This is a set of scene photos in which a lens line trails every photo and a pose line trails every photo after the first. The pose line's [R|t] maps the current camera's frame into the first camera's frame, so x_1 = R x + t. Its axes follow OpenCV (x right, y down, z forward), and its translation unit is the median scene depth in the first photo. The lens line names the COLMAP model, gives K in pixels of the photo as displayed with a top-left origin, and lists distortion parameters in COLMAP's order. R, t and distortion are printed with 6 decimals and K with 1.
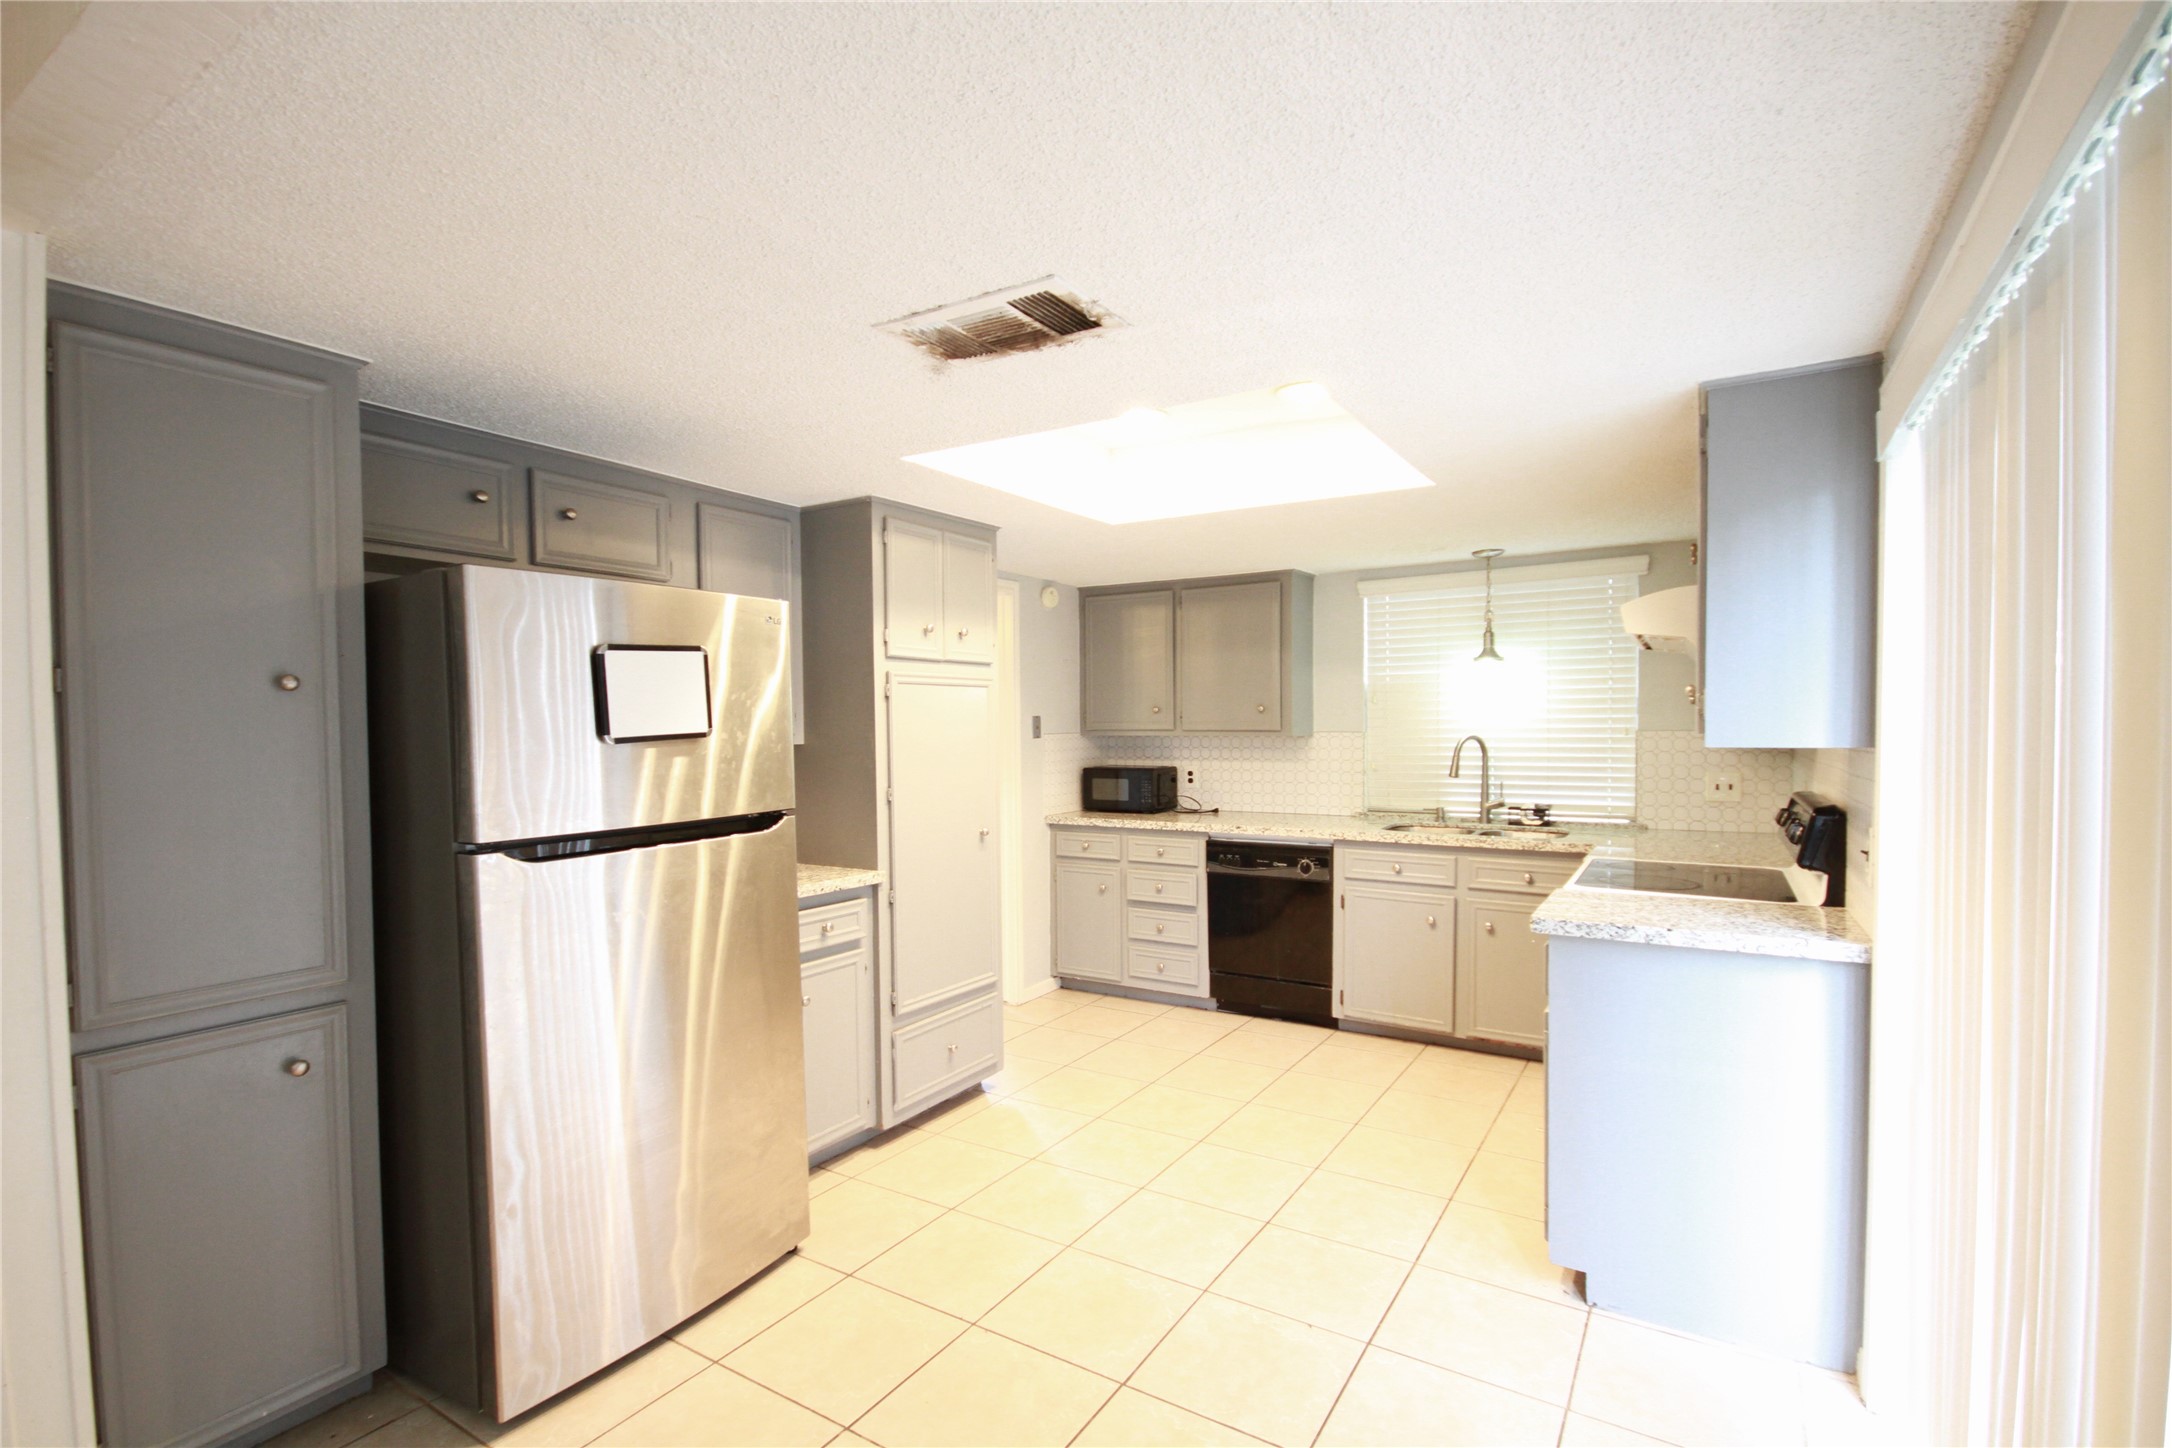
lens RADIAL K [[1006.1, 0, 1089.5], [0, 1006.1, 733.8], [0, 0, 1]] dist [0.010849, -0.013018]
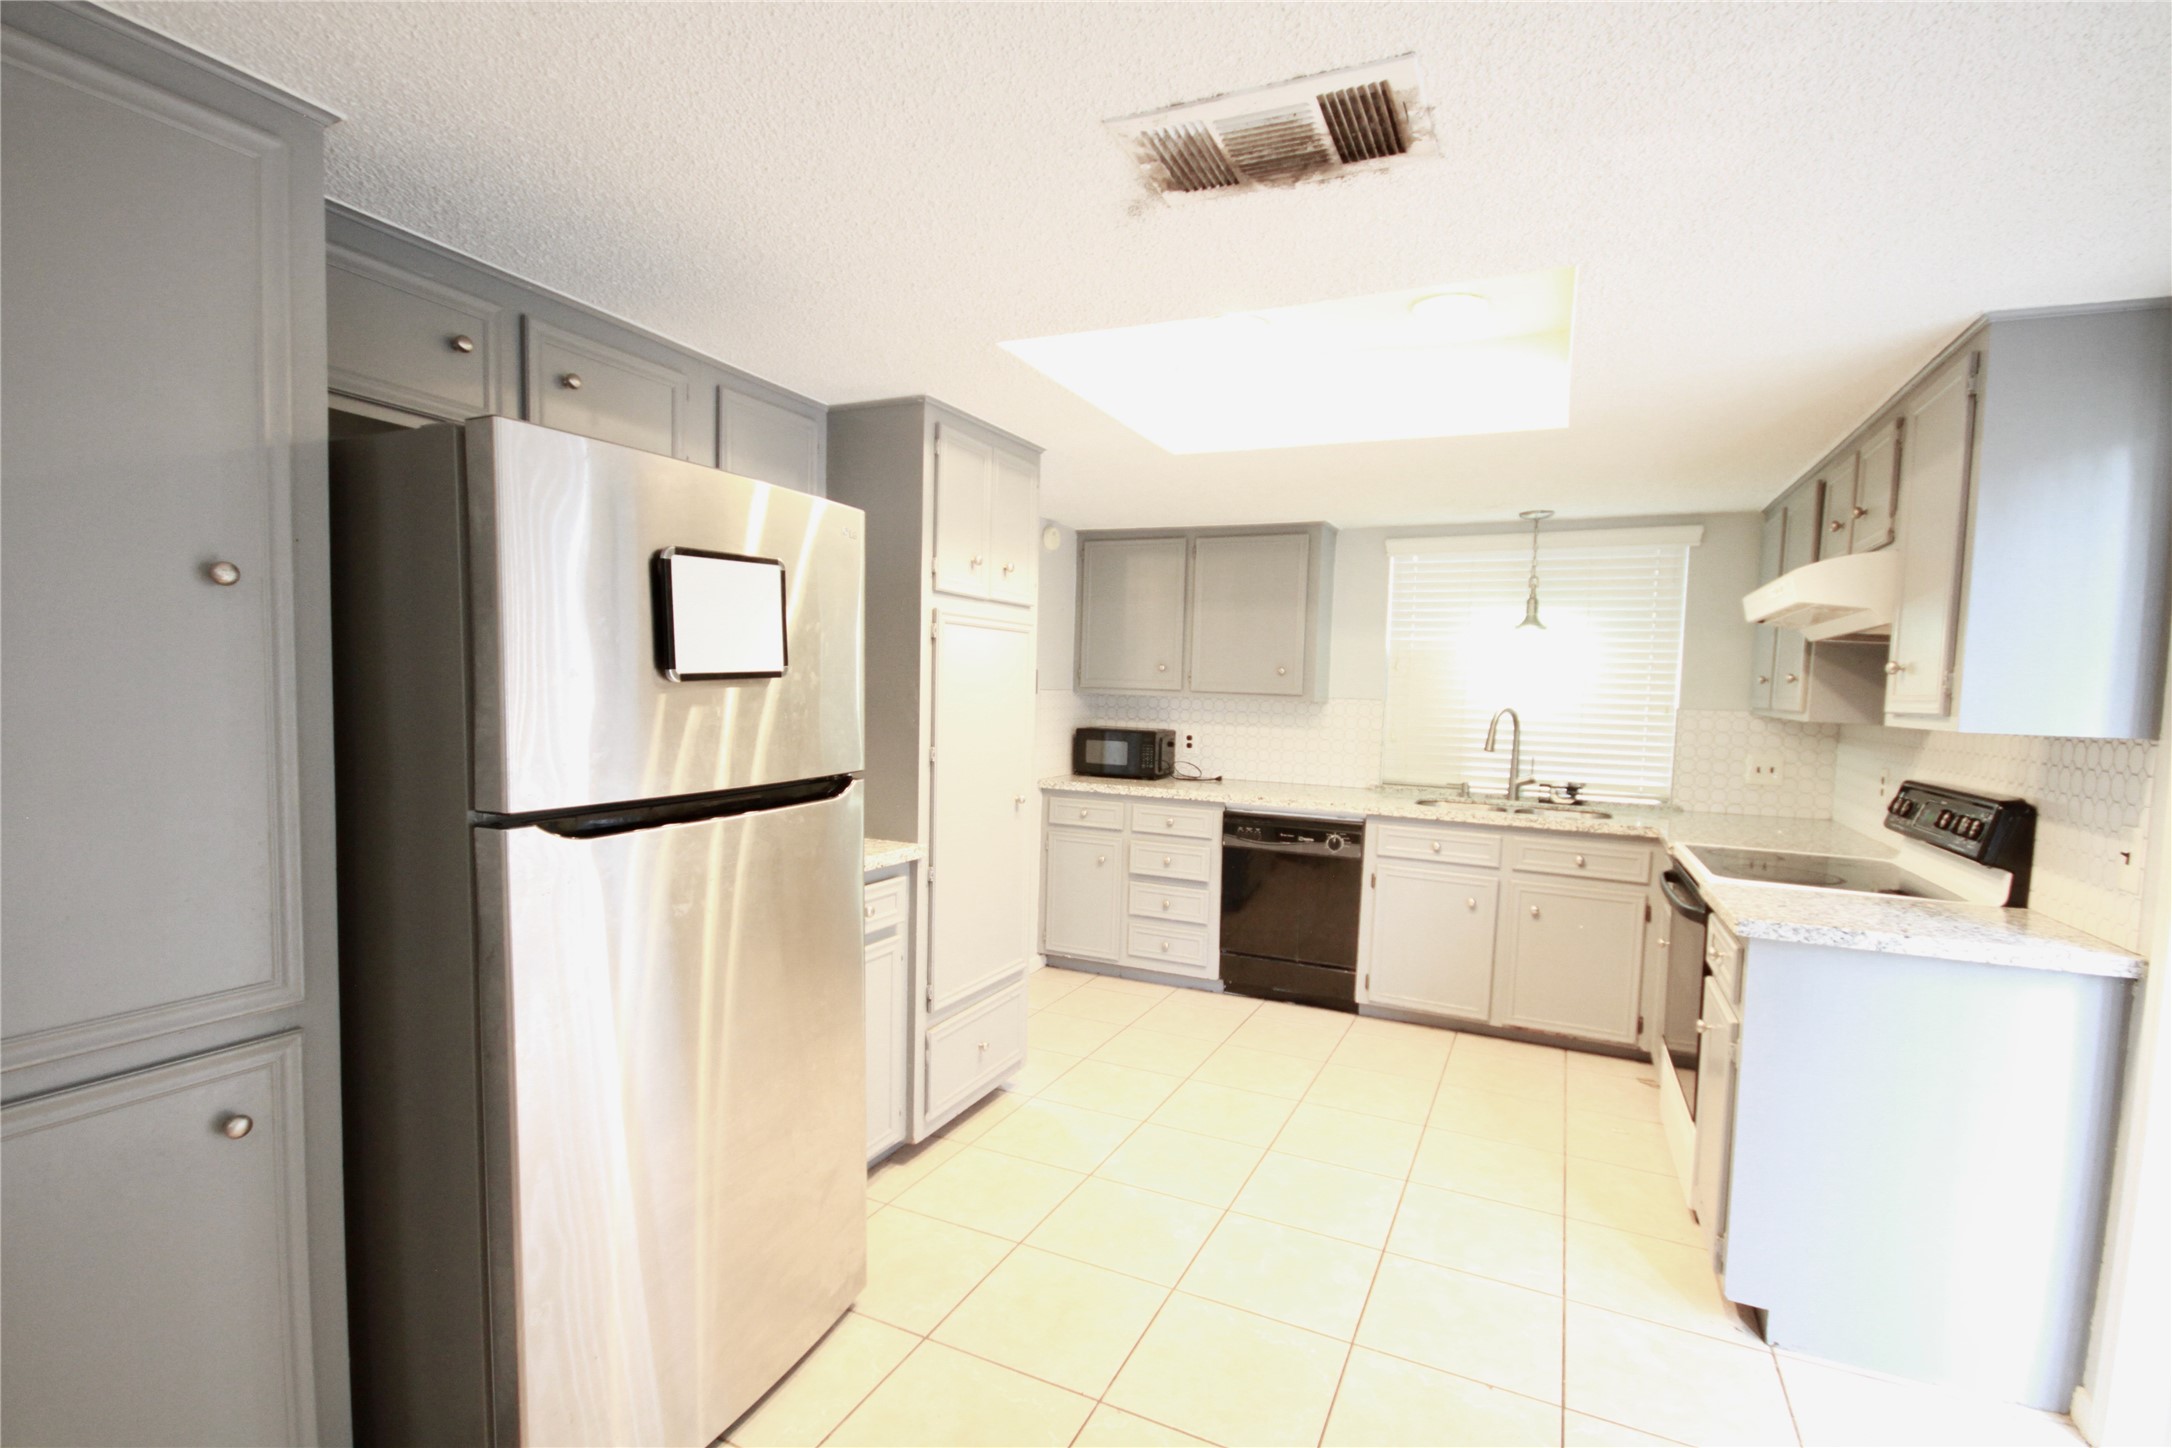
lens RADIAL K [[1006.1, 0, 1089.5], [0, 1006.1, 734.7], [0, 0, 1]] dist [0.010849, -0.013018]
pose [[0.992504, 0.031478, 0.118089, -0.130599], [-0.036280, 0.998591, 0.038738, 0.004864], [-0.116703, -0.042732, 0.992247, 0.112549]]
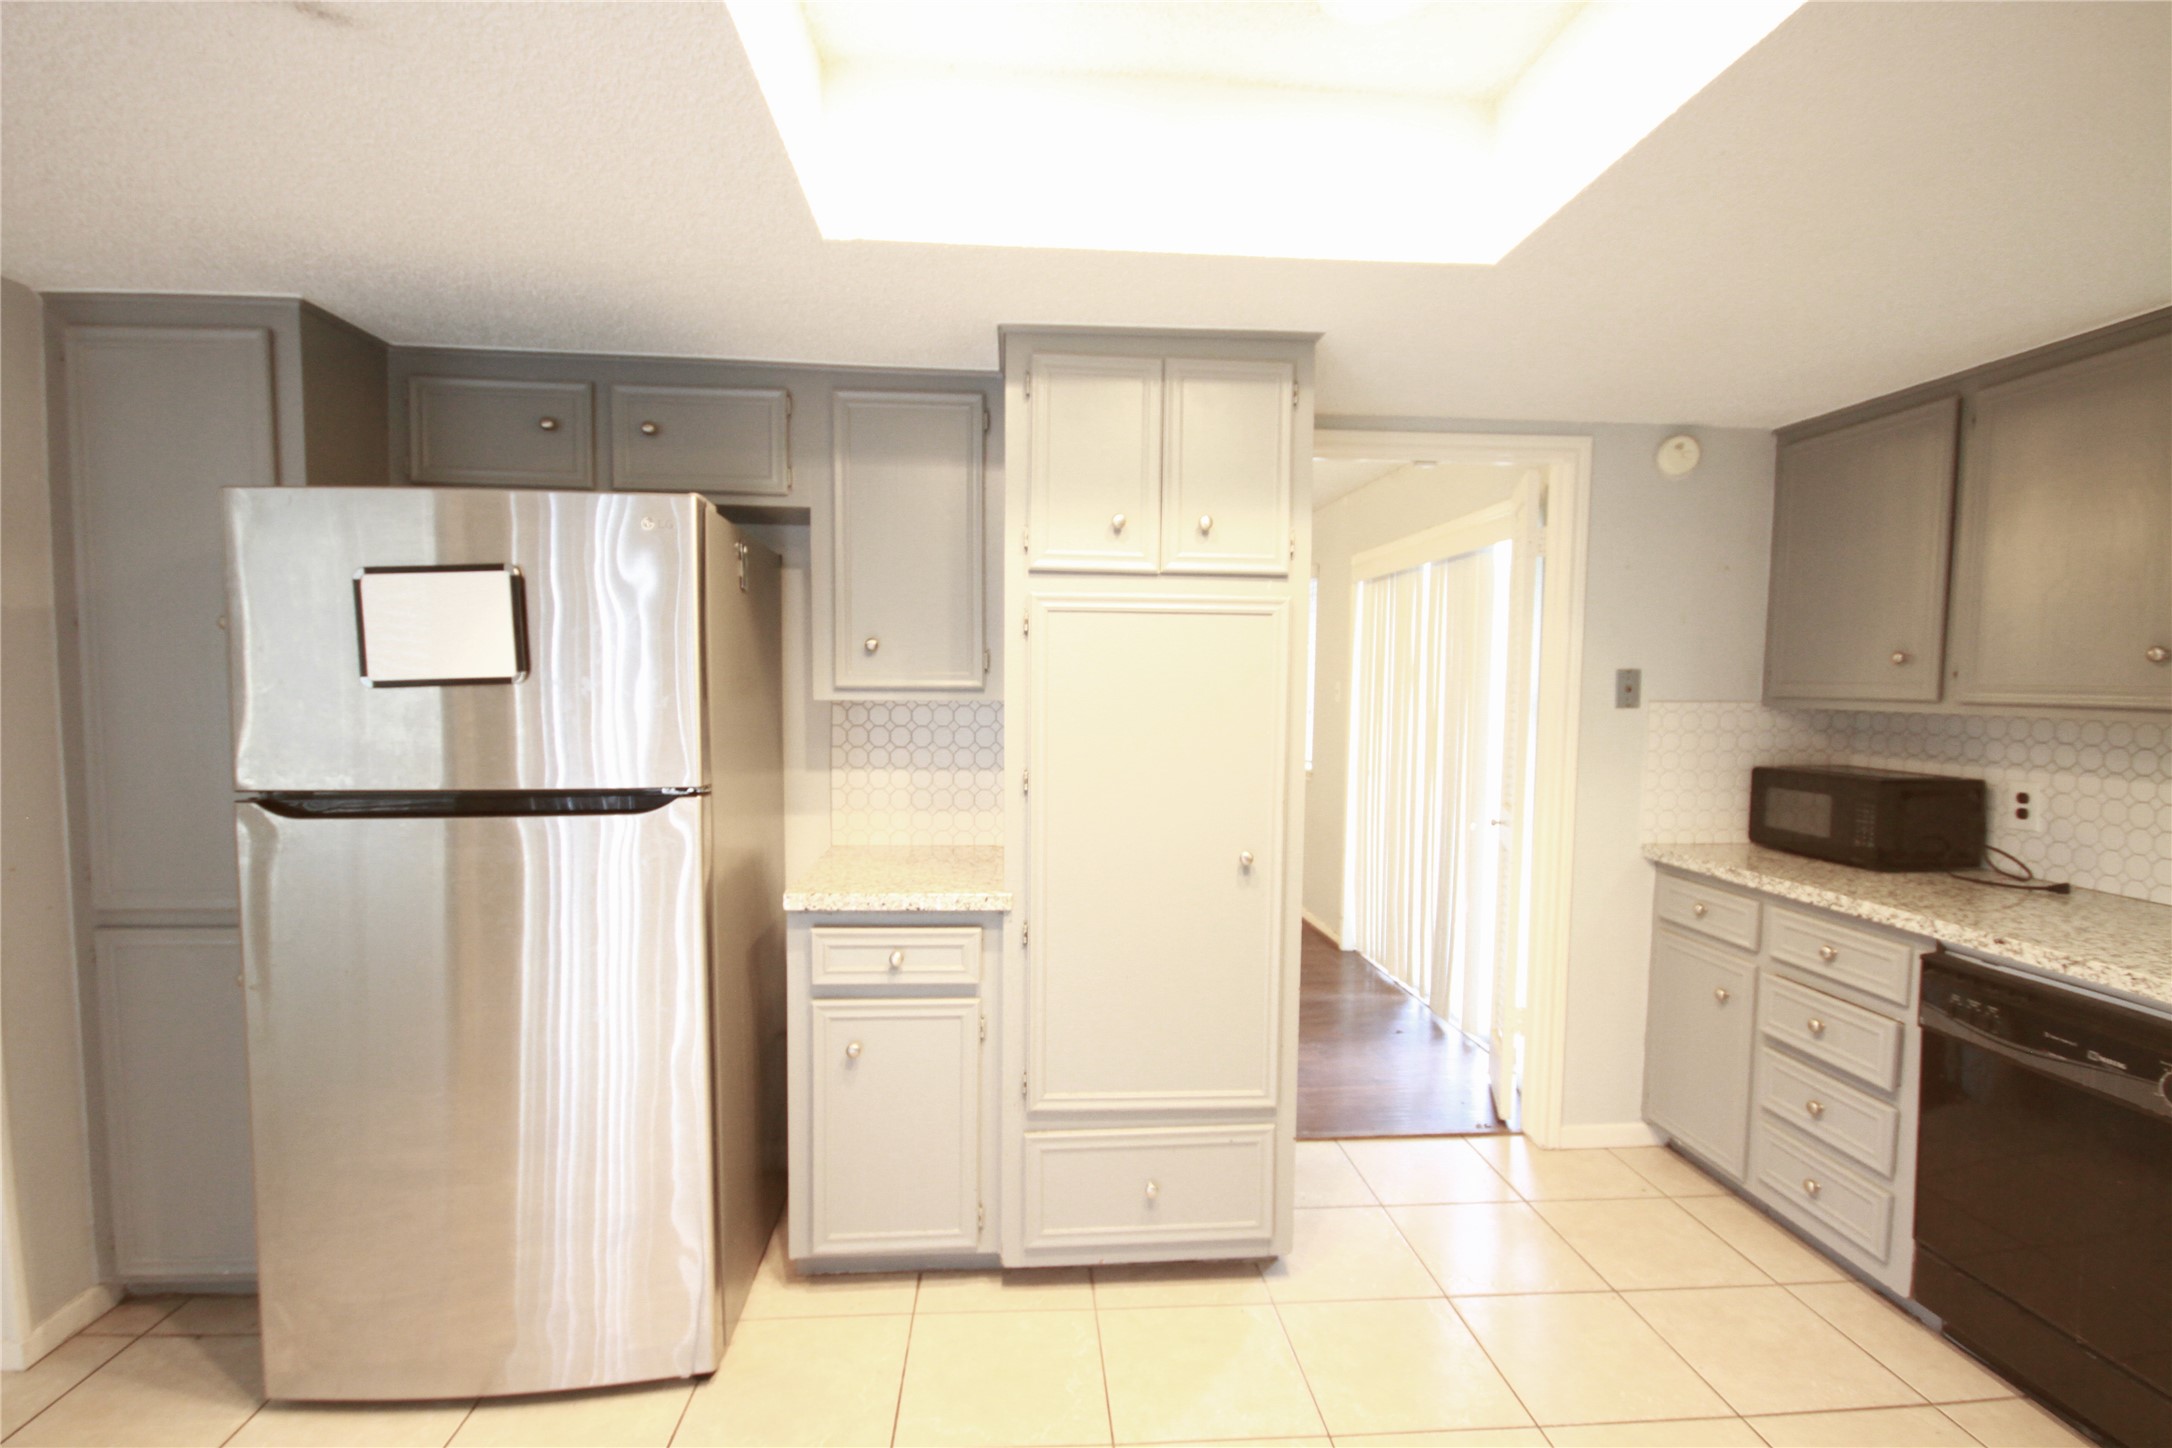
lens RADIAL K [[1006.1, 0, 1089.6], [0, 1006.1, 742.0], [0, 0, 1]] dist [0.010849, -0.013018]
pose [[0.592445, 0.064653, -0.803012, 0.276224], [-0.024071, 0.997750, 0.062574, -0.005838], [0.805251, -0.017742, 0.592669, 0.497504]]
